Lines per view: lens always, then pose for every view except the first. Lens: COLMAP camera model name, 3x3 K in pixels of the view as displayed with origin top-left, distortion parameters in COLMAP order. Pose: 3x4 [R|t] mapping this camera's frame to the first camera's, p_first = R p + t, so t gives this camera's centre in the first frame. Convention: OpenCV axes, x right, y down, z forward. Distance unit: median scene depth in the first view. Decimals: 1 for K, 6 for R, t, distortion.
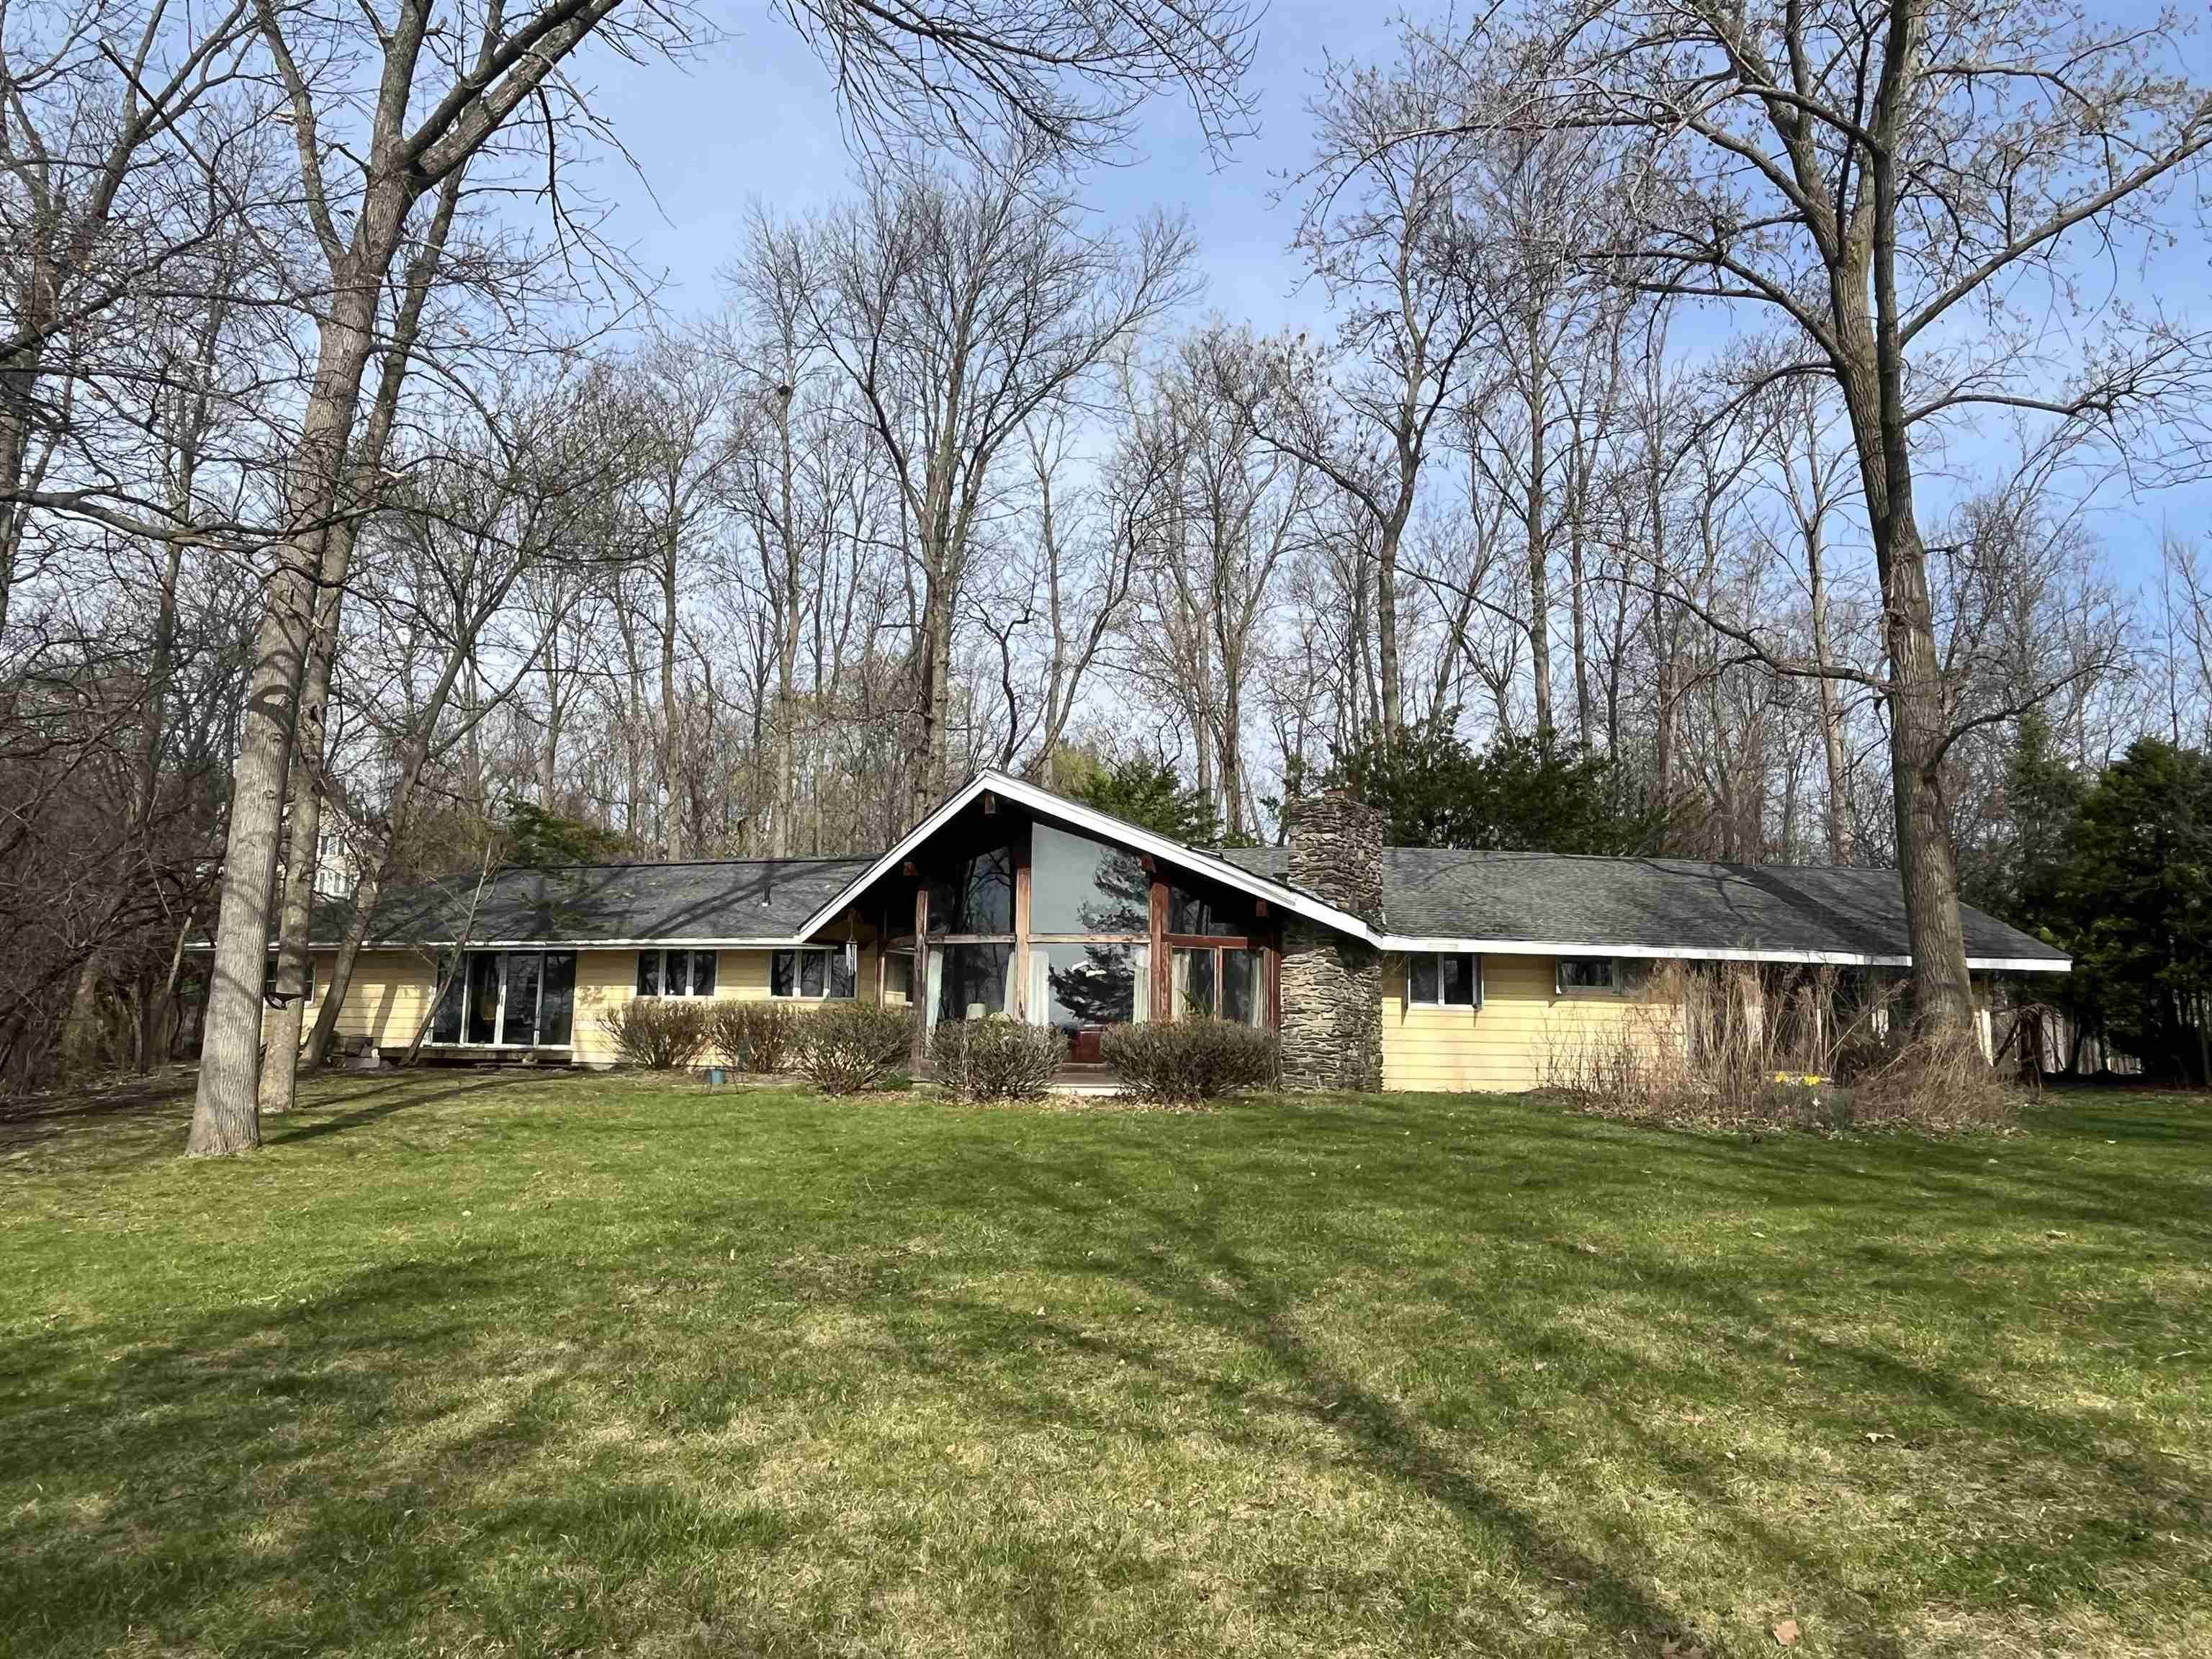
lens RADIAL K [[1475.0, 0, 1104.9], [0, 1475.0, 831.0], [0, 0, 1]] dist [0.004867, -0.001354]
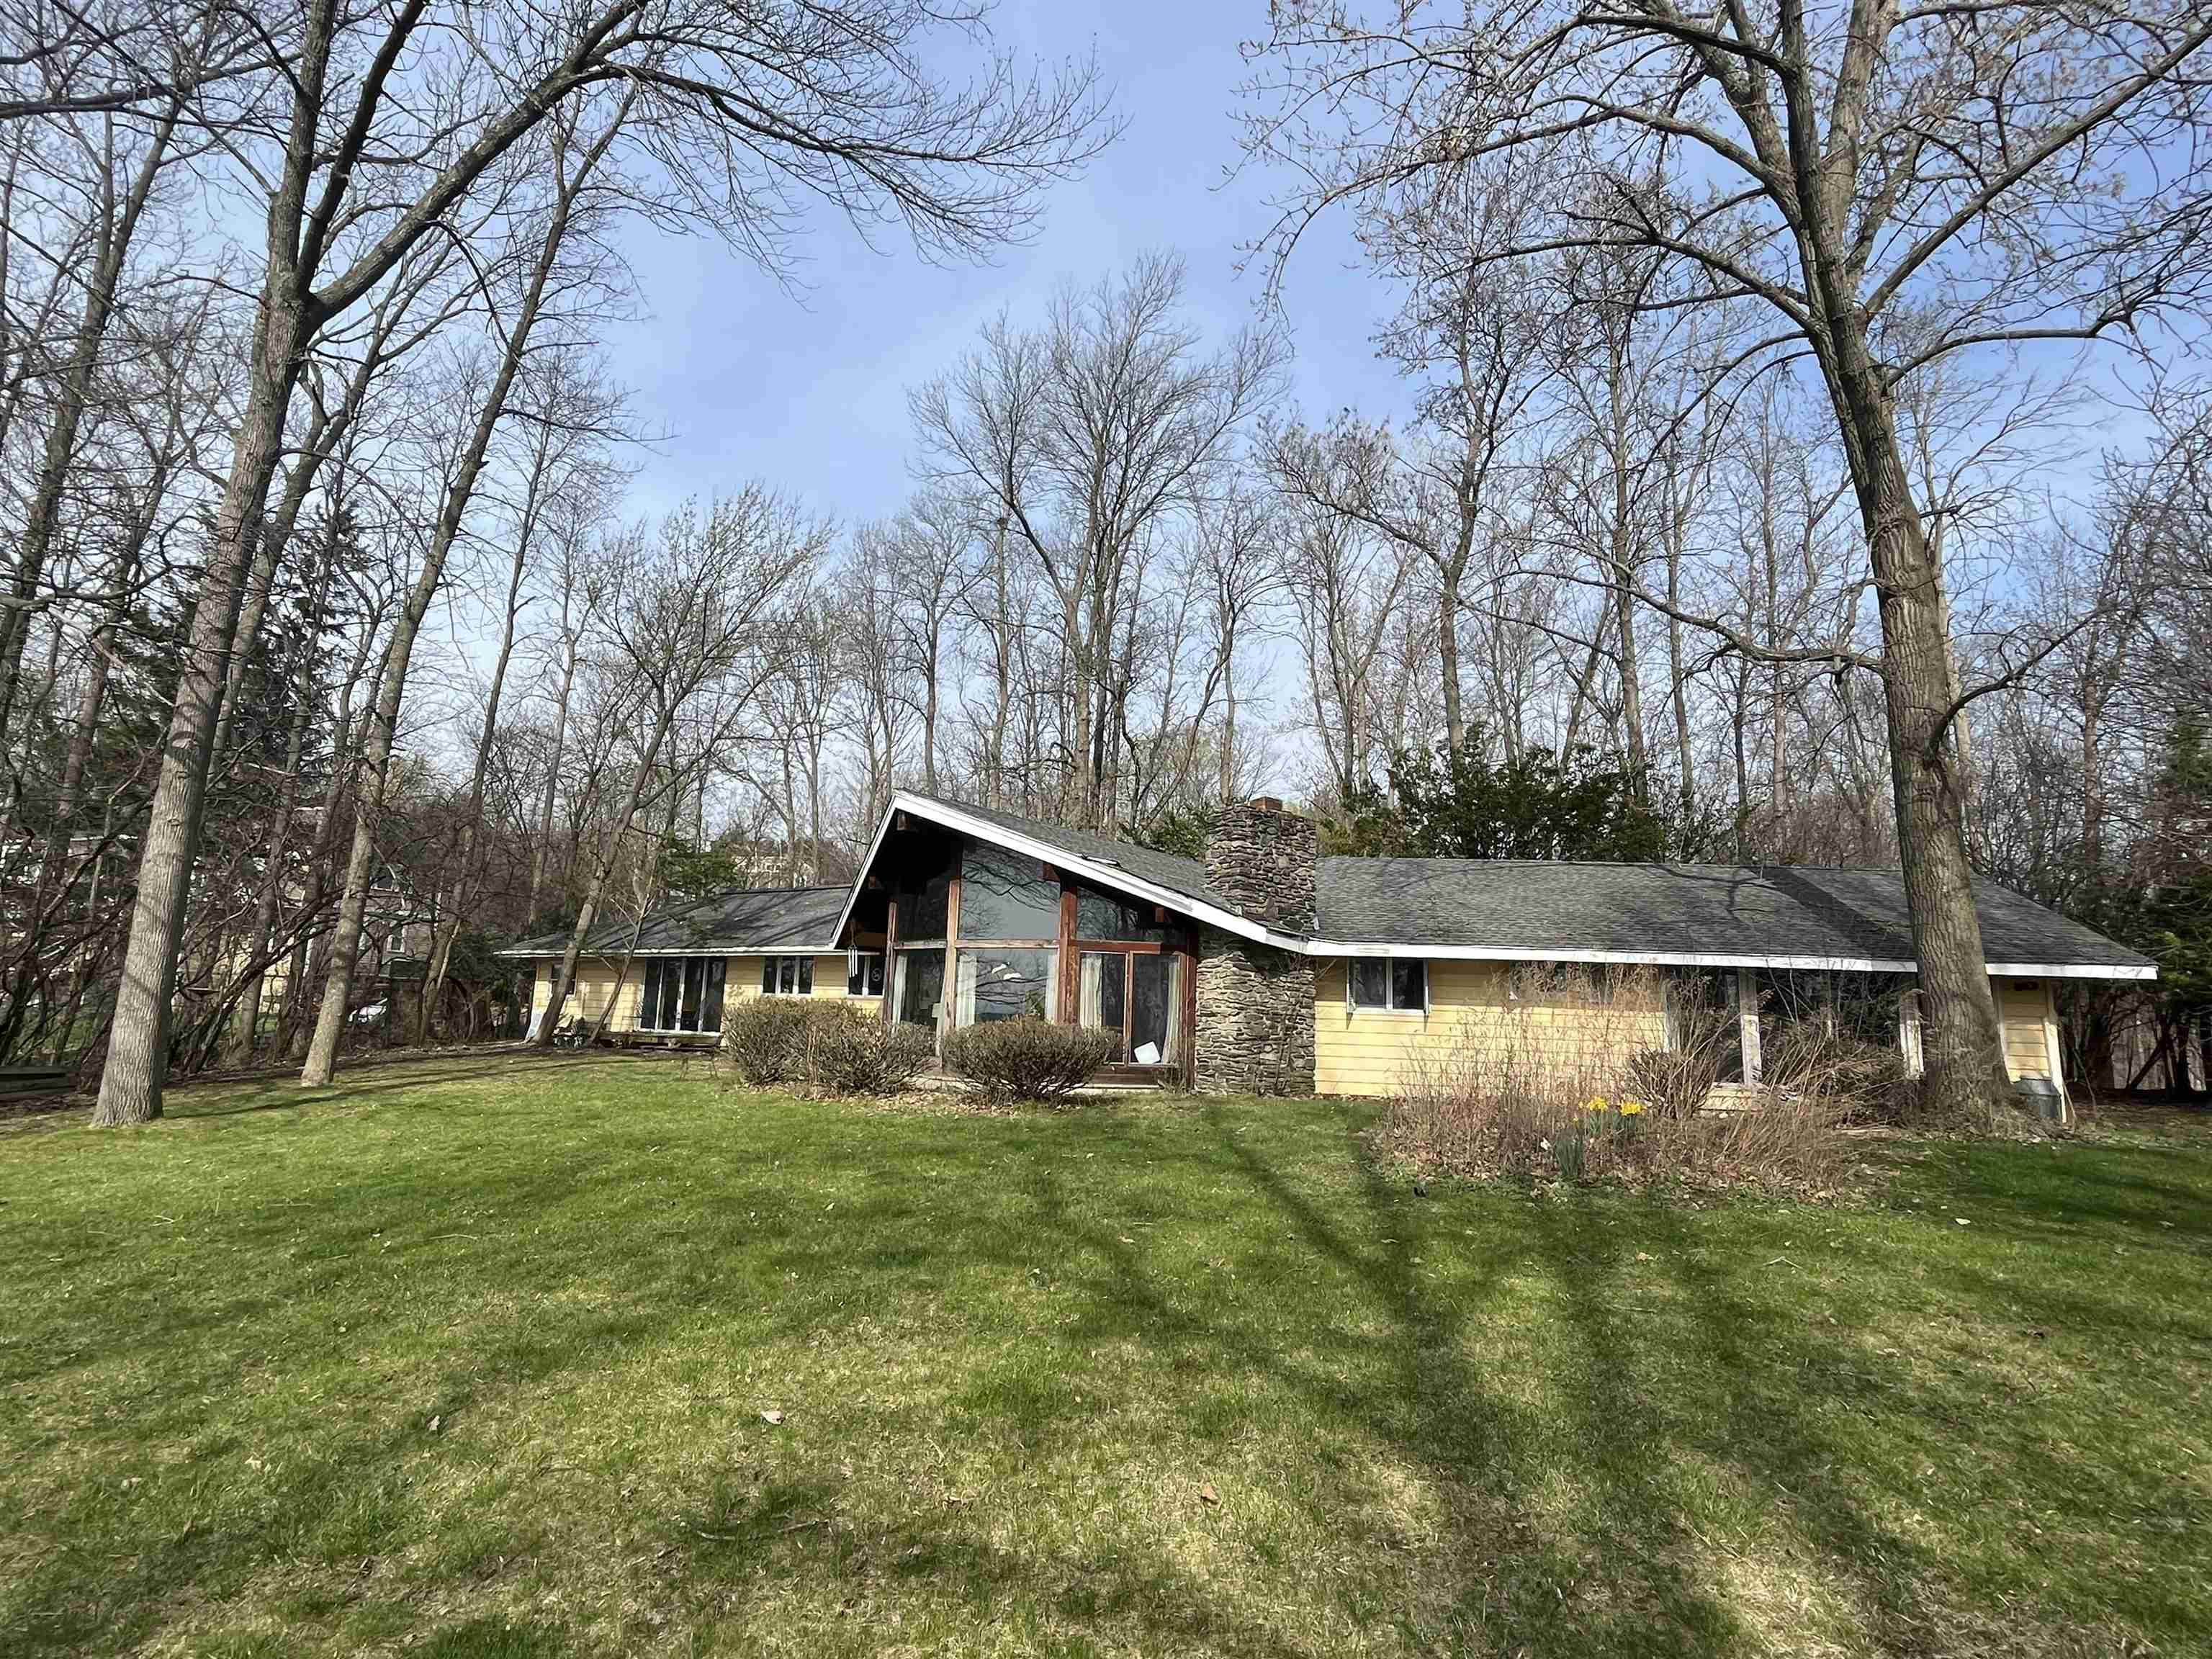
lens RADIAL K [[1104.5, 0, 1107.2], [0, 1104.5, 829.0], [0, 0, 1]] dist [0.000472, 0.000064]
pose [[0.961866, -0.031595, -0.271689, 0.252502], [0.021552, 0.998972, -0.039871, 0.020336], [0.272669, 0.032495, 0.961559, 0.215270]]
